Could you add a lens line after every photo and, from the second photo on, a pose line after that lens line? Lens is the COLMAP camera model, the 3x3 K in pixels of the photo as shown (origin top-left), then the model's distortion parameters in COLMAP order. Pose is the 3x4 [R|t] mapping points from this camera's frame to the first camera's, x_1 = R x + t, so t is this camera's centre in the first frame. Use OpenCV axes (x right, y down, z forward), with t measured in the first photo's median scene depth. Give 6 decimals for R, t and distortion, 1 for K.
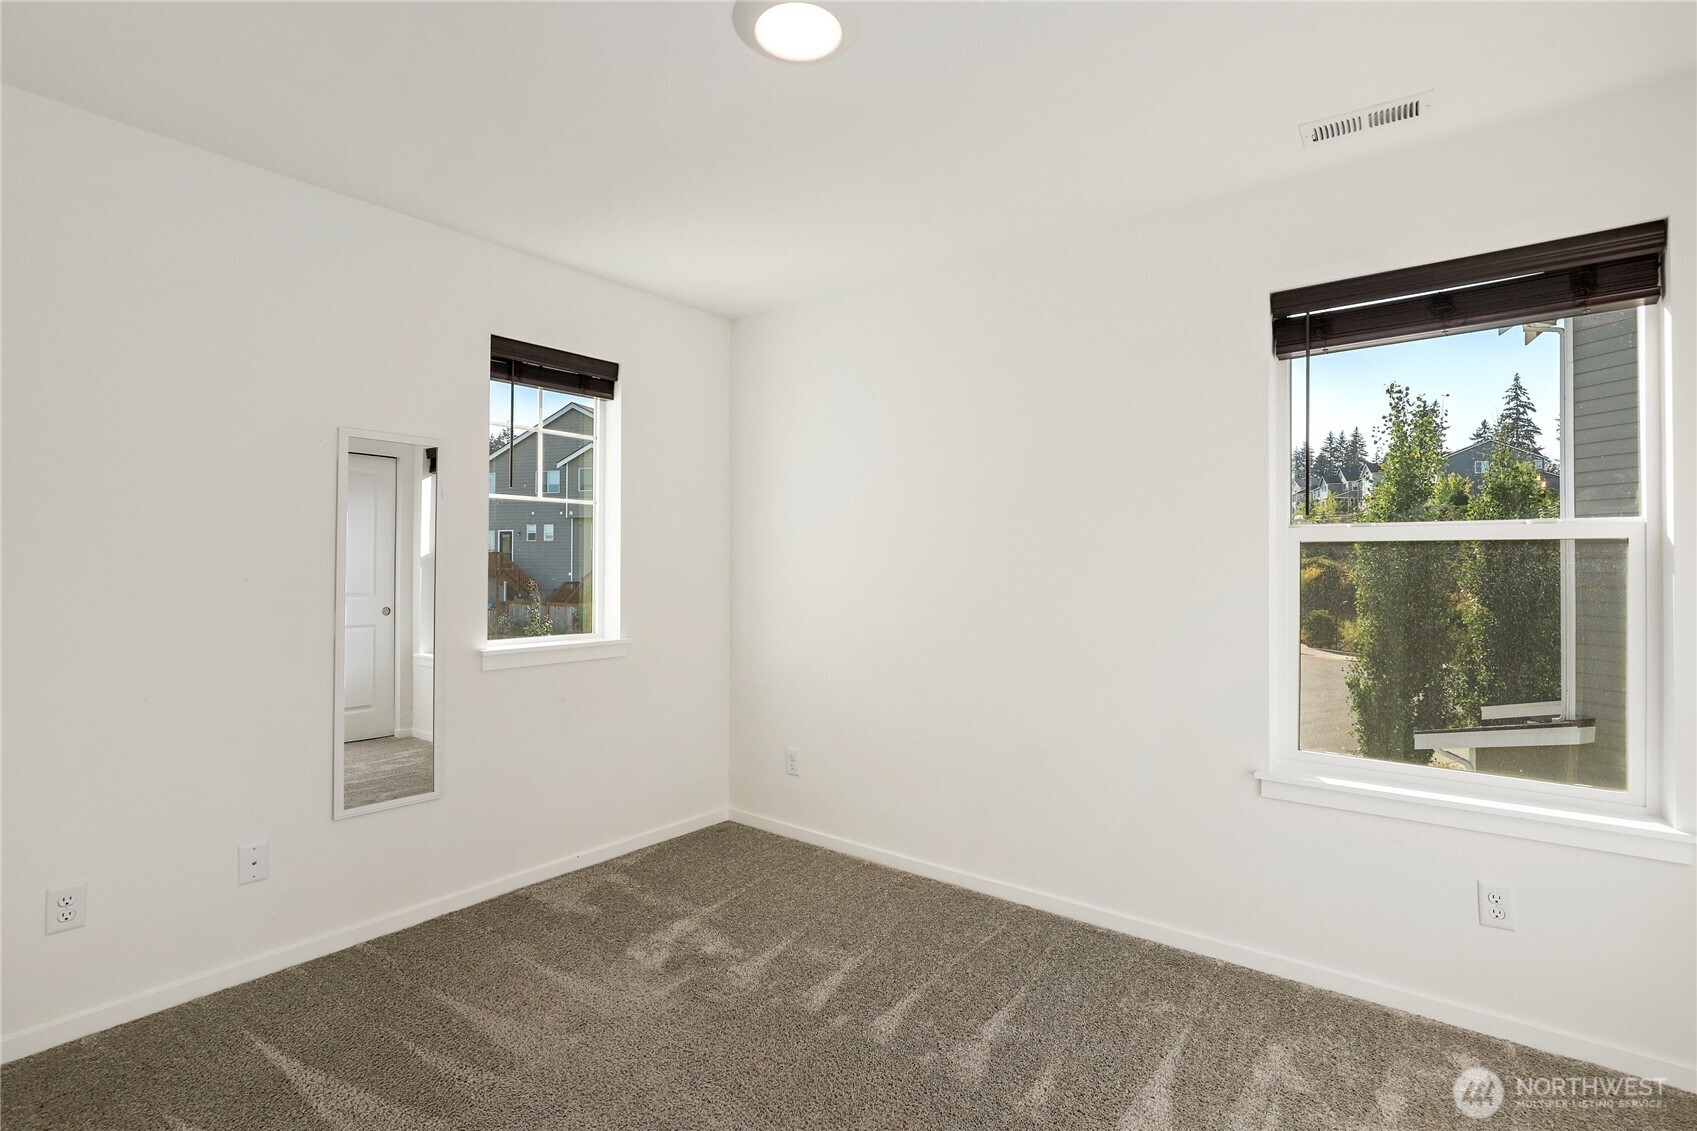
lens RADIAL K [[793.2, 0, 862.0], [0, 793.2, 559.9], [0, 0, 1]] dist [-0.001854, -0.000099]
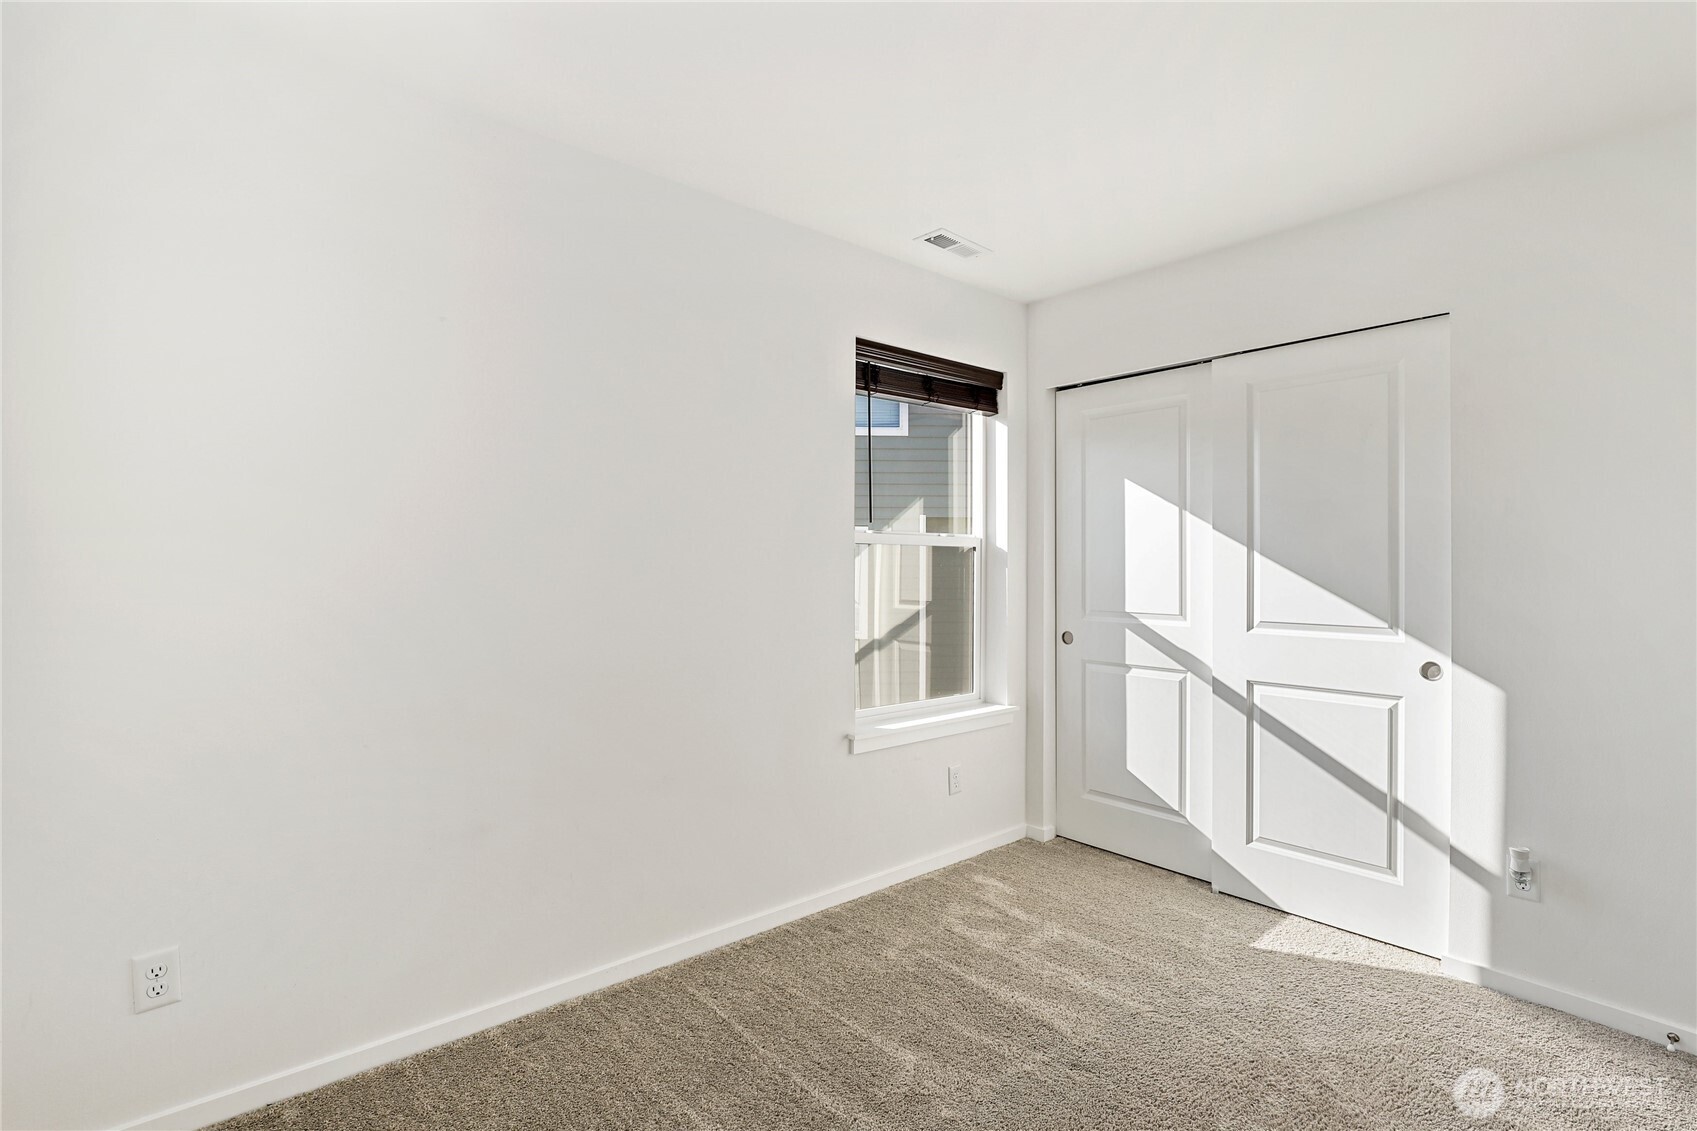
lens RADIAL K [[793.2, 0, 862.0], [0, 793.2, 559.9], [0, 0, 1]] dist [-0.001854, -0.000099]
pose [[0.211534, -0.000904, 0.977370, -0.790003], [-0.015185, 0.999876, 0.004211, -0.001885], [-0.977253, -0.015732, 0.211494, 0.868336]]
